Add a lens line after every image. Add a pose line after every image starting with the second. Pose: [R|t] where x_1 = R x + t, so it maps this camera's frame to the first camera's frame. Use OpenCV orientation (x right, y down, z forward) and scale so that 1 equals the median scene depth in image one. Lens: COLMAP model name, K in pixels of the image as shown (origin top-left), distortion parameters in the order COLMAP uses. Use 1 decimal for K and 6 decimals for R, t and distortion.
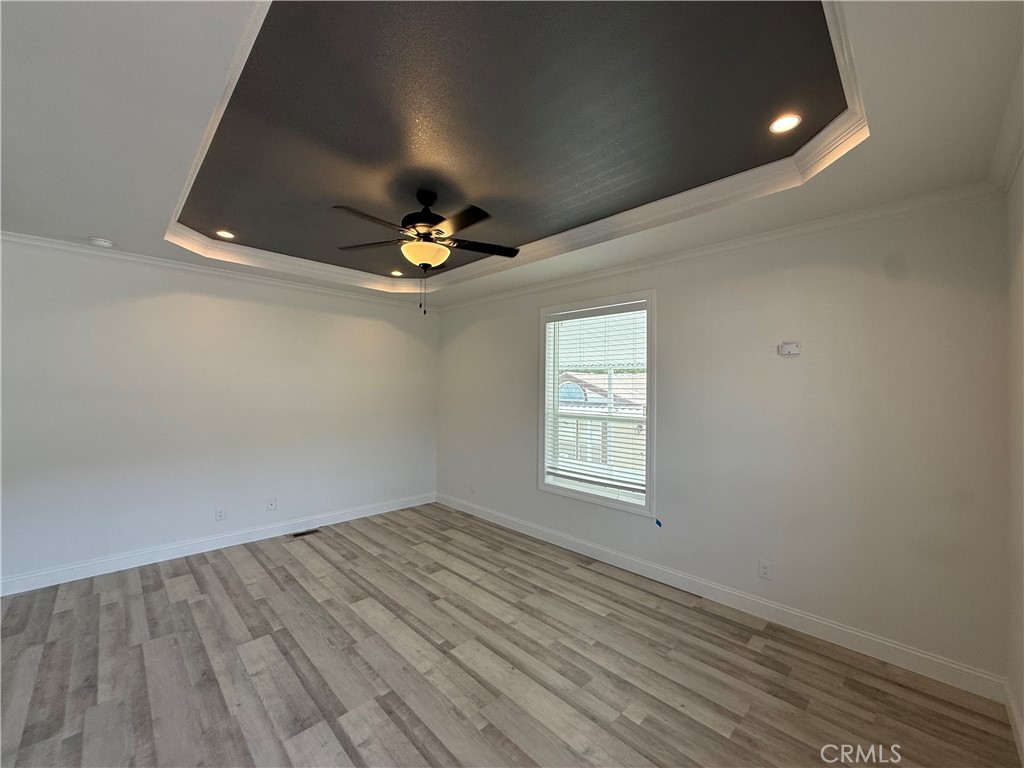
lens RADIAL K [[408.7, 0, 509.3], [0, 408.7, 376.0], [0, 0, 1]] dist [-0.002230, 0.000185]
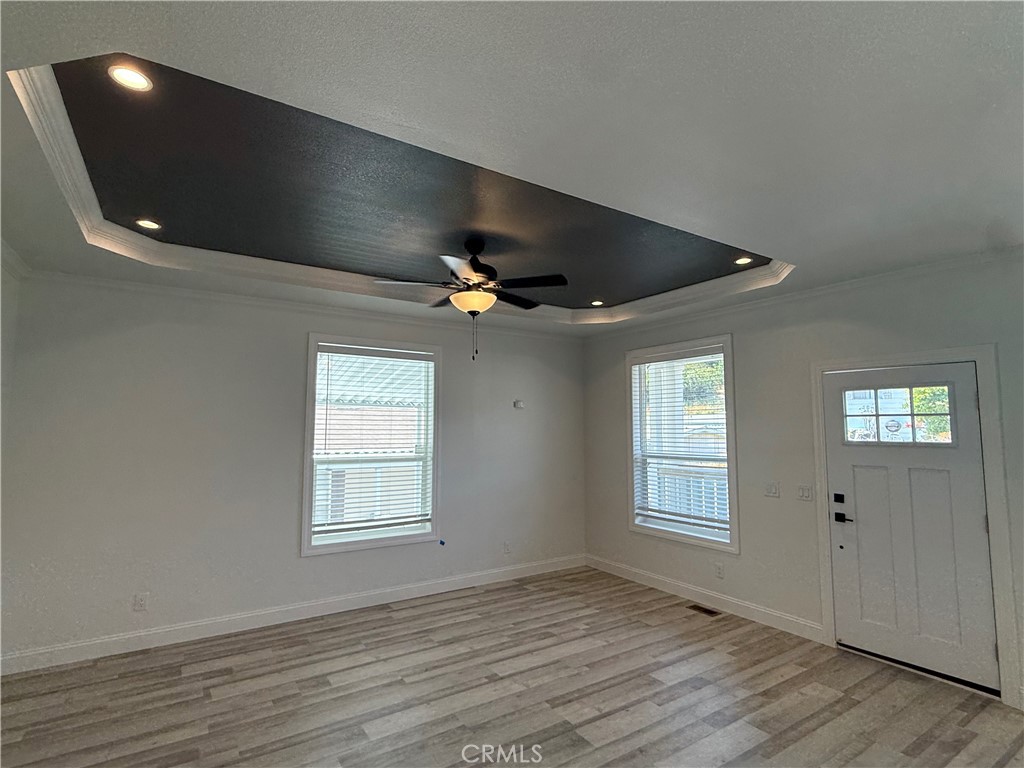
lens RADIAL K [[518.5, 0, 513.1], [0, 518.5, 382.1], [0, 0, 1]] dist [0.000012, -0.000310]
pose [[0.199572, 0.073075, 0.977154, -1.180504], [-0.029418, 0.997213, -0.068567, -0.010876], [-0.979441, -0.015062, 0.201166, 0.535711]]
